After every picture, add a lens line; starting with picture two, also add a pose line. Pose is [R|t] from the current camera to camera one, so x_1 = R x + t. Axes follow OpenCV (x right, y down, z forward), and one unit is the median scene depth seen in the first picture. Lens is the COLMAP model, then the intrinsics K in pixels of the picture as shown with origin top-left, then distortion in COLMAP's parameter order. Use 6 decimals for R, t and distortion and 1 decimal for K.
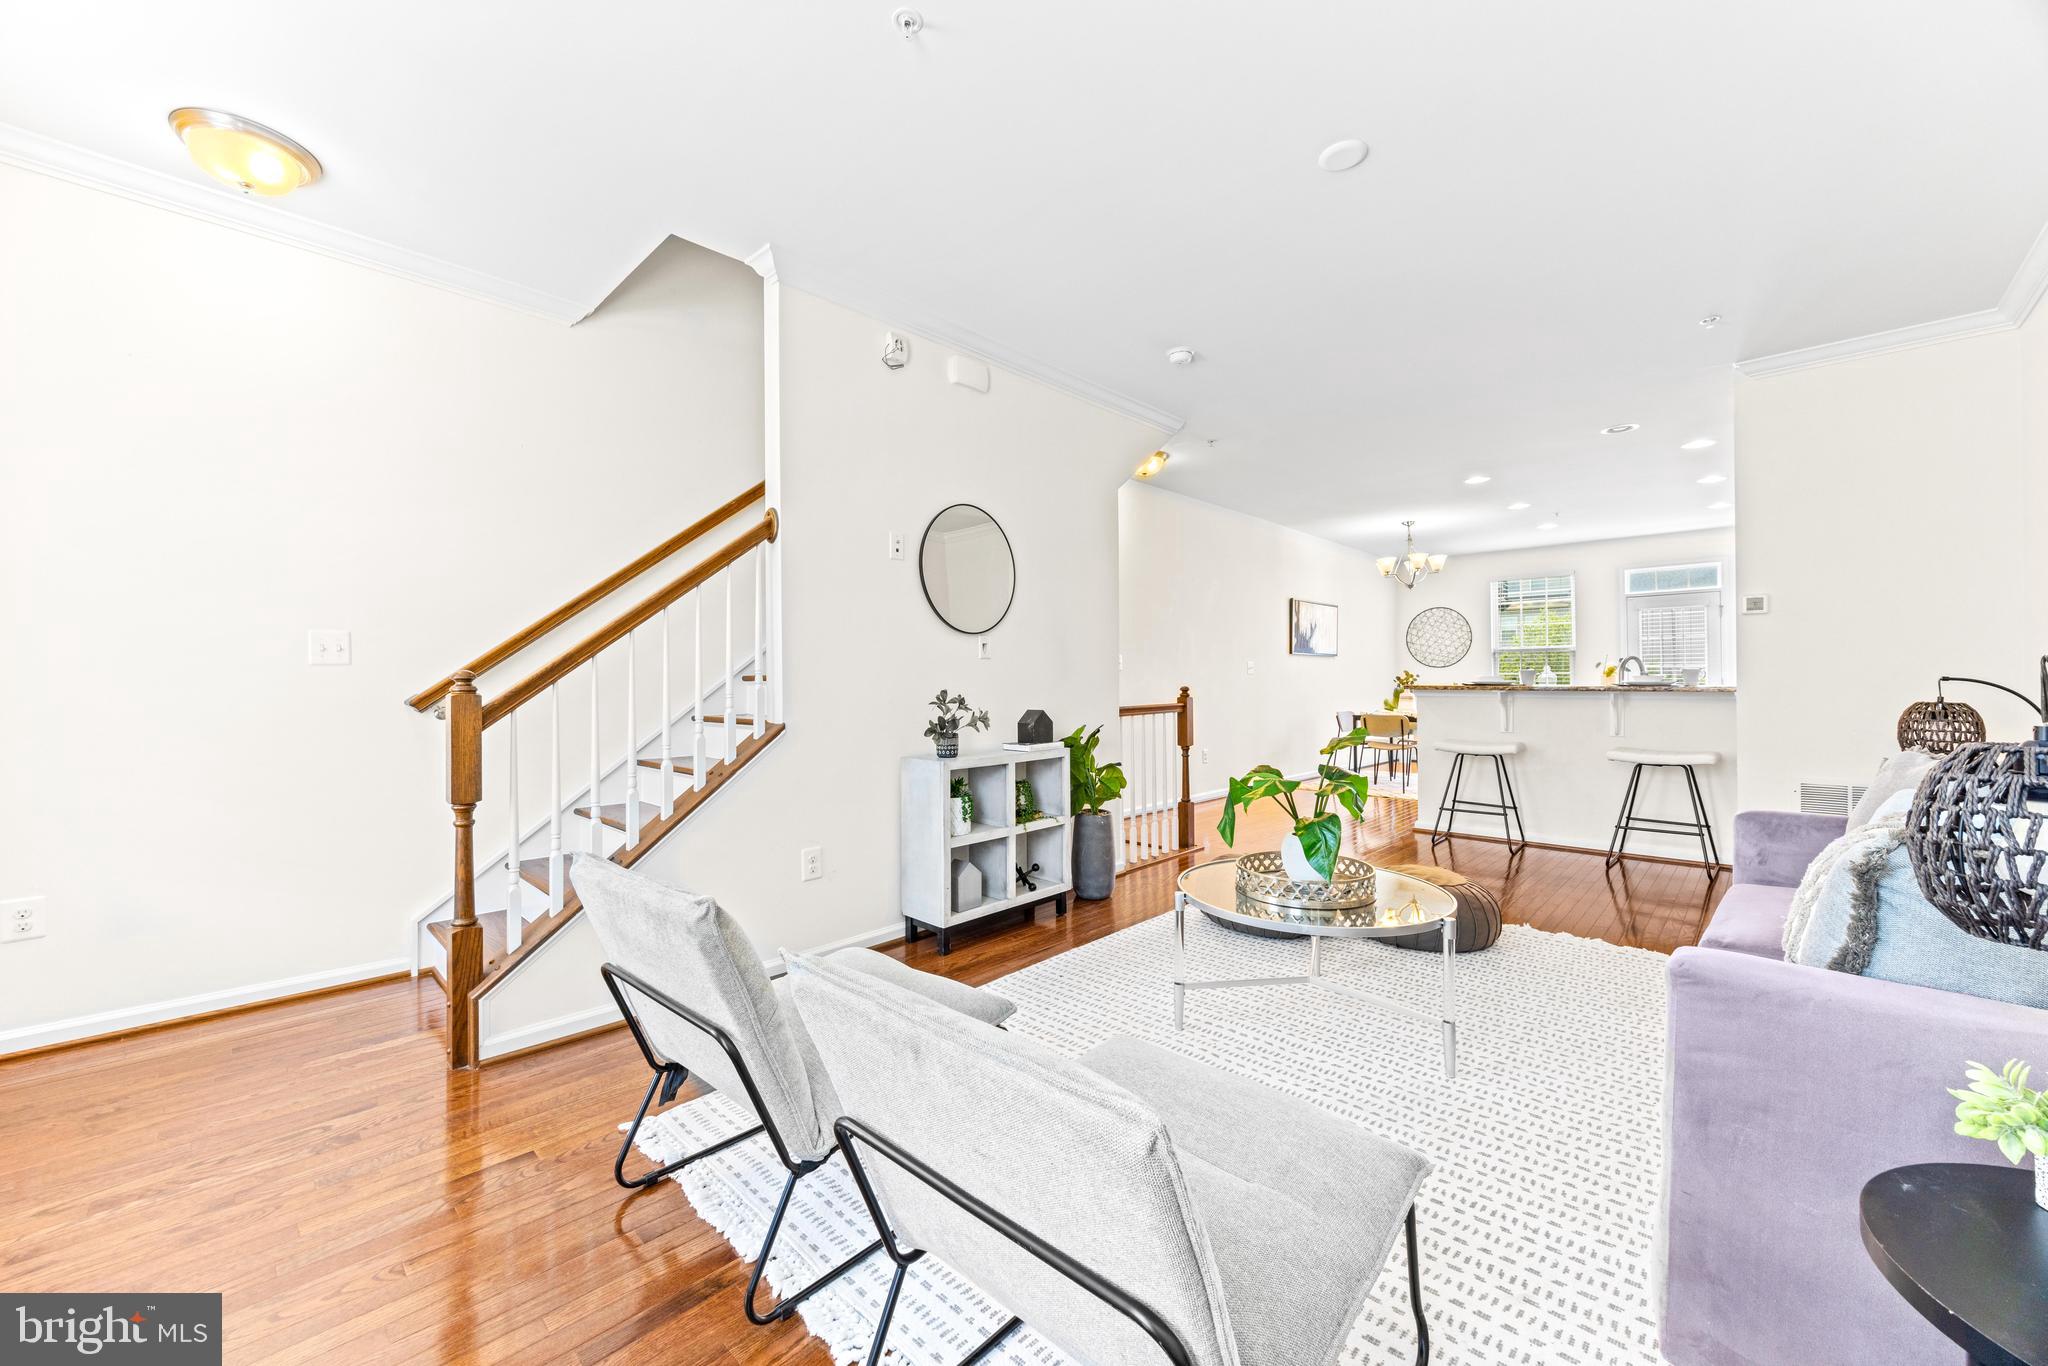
lens RADIAL K [[775.2, 0, 1021.4], [0, 775.2, 674.2], [0, 0, 1]] dist [-0.002494, -0.000337]
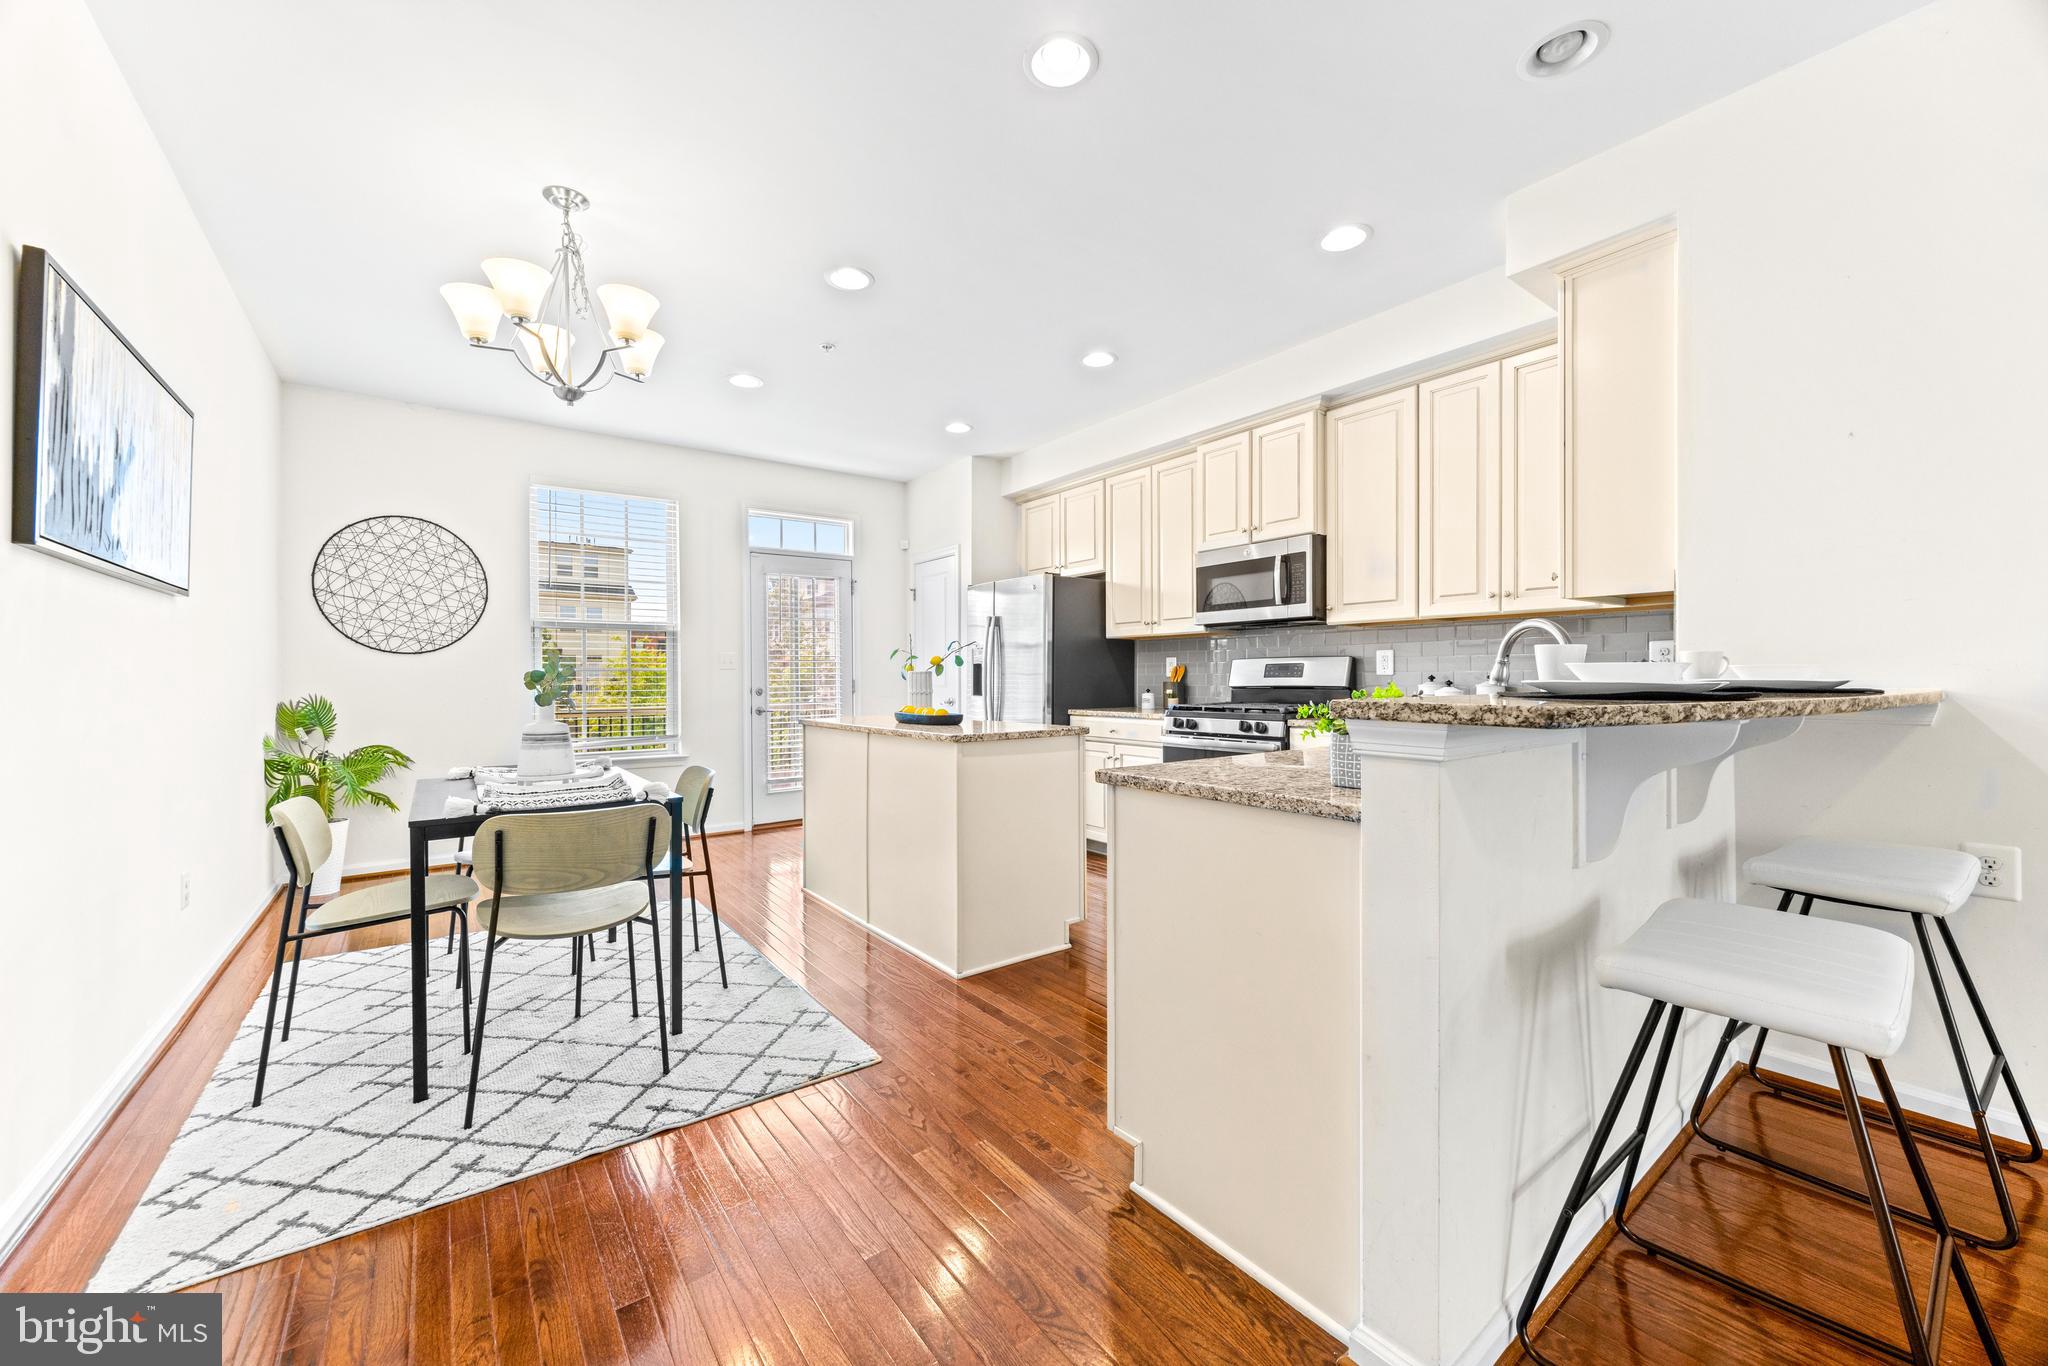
lens RADIAL K [[775.2, 0, 1021.4], [0, 775.2, 674.2], [0, 0, 1]] dist [-0.002494, -0.000337]
pose [[0.158149, 0.006837, 0.987392, 0.200302], [-0.002141, 0.999976, -0.006581, 0.006016], [-0.987413, -0.001074, 0.158160, 0.724071]]
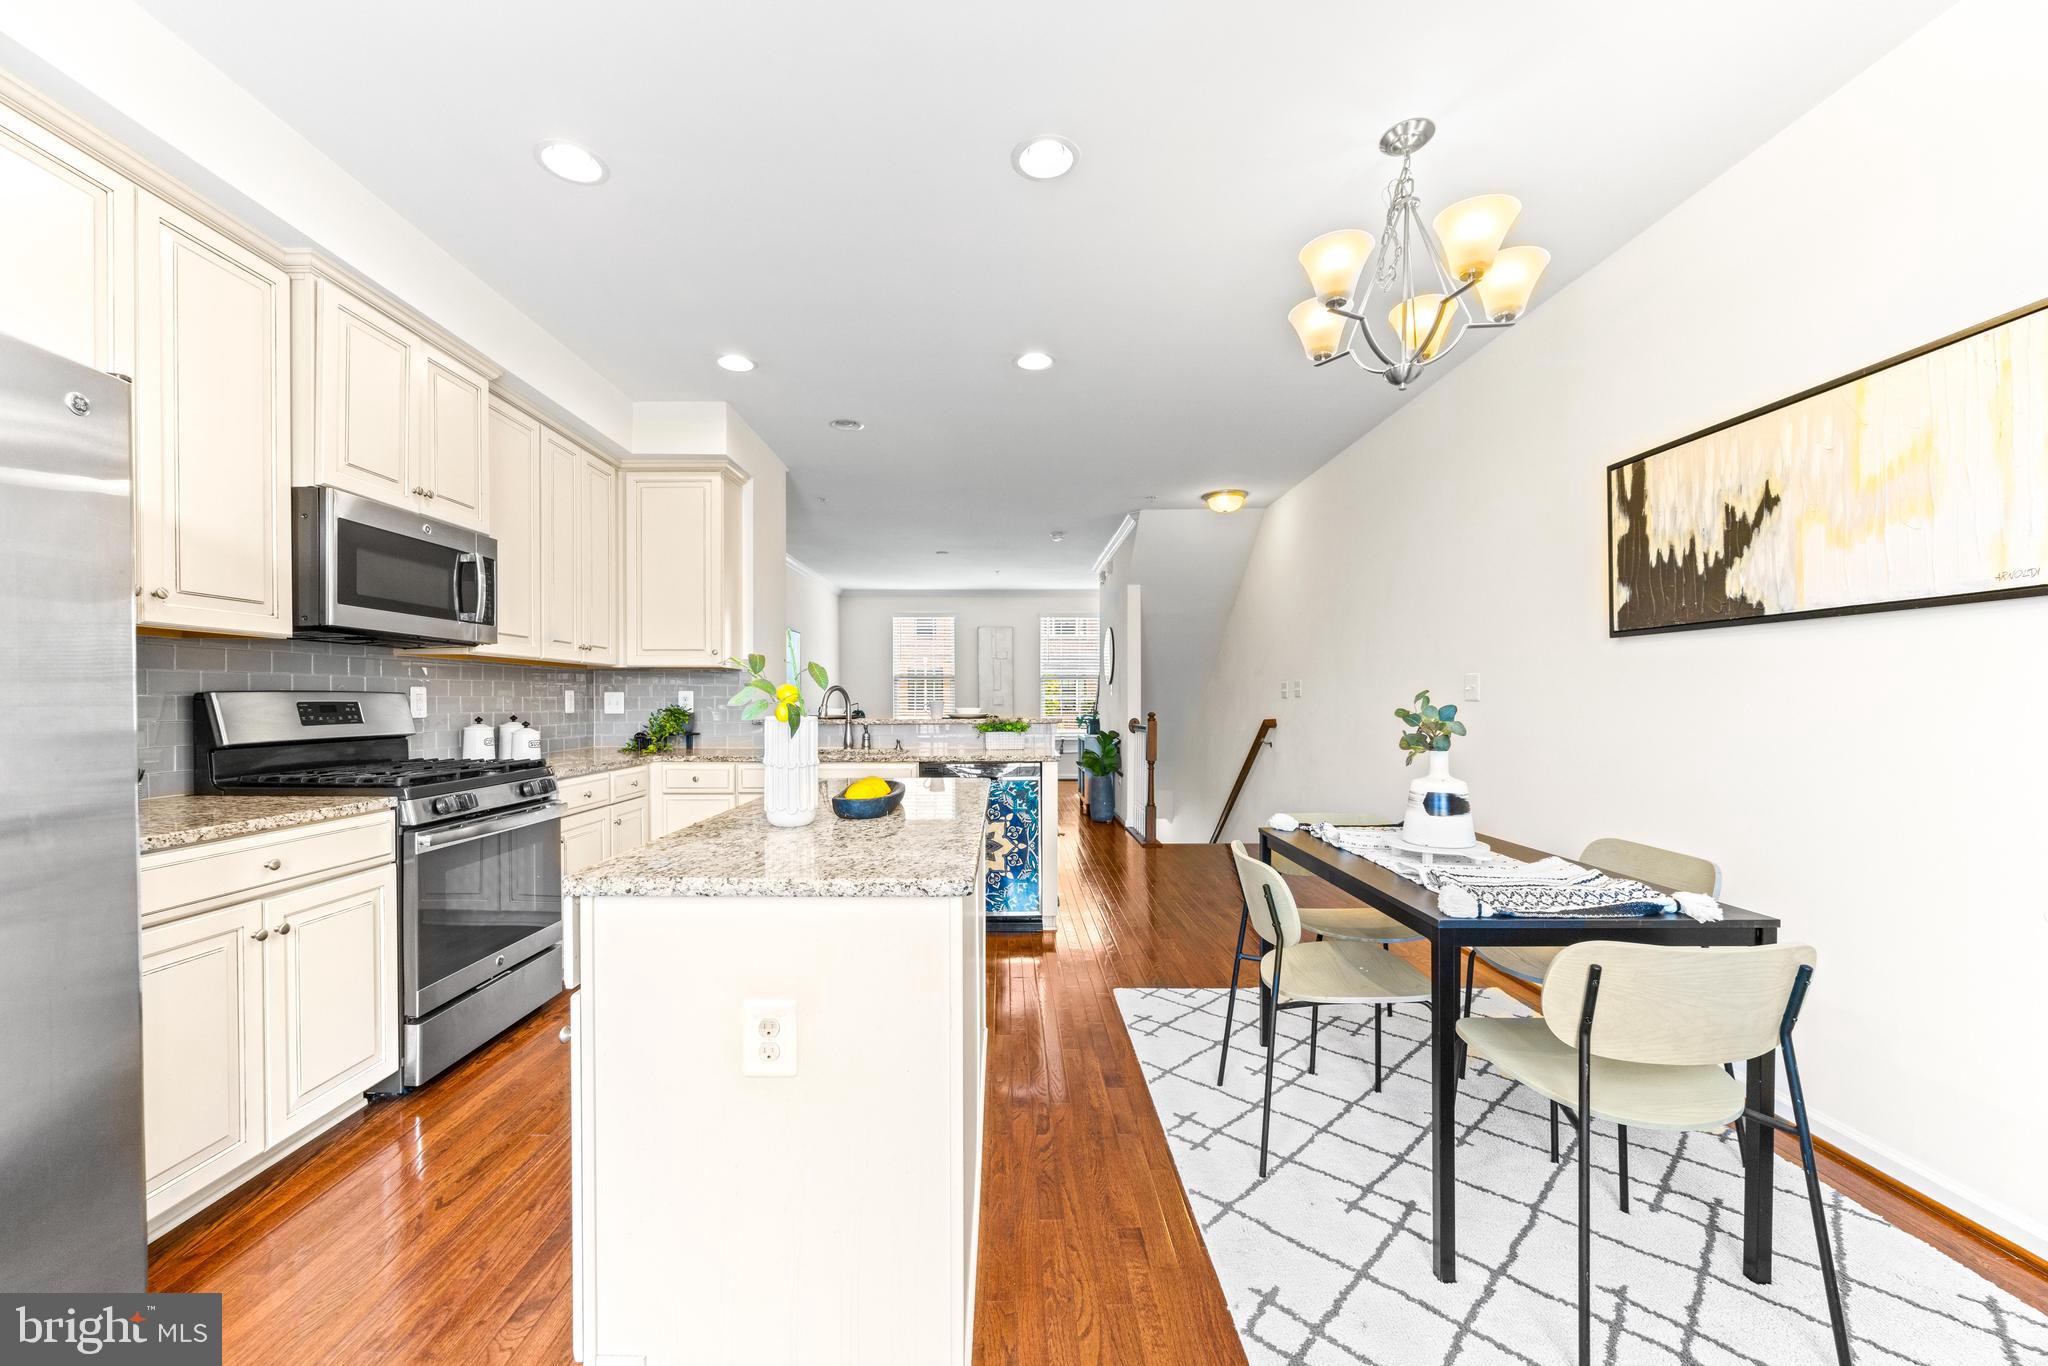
lens RADIAL K [[786.6, 0, 993.9], [0, 786.6, 704.8], [0, 0, 1]] dist [-0.002509, 0.000181]
pose [[-0.729075, 0.009442, -0.684369, 0.759539], [0.009974, 0.999945, 0.003170, -0.001869], [0.684362, -0.004515, -0.729129, 1.052359]]
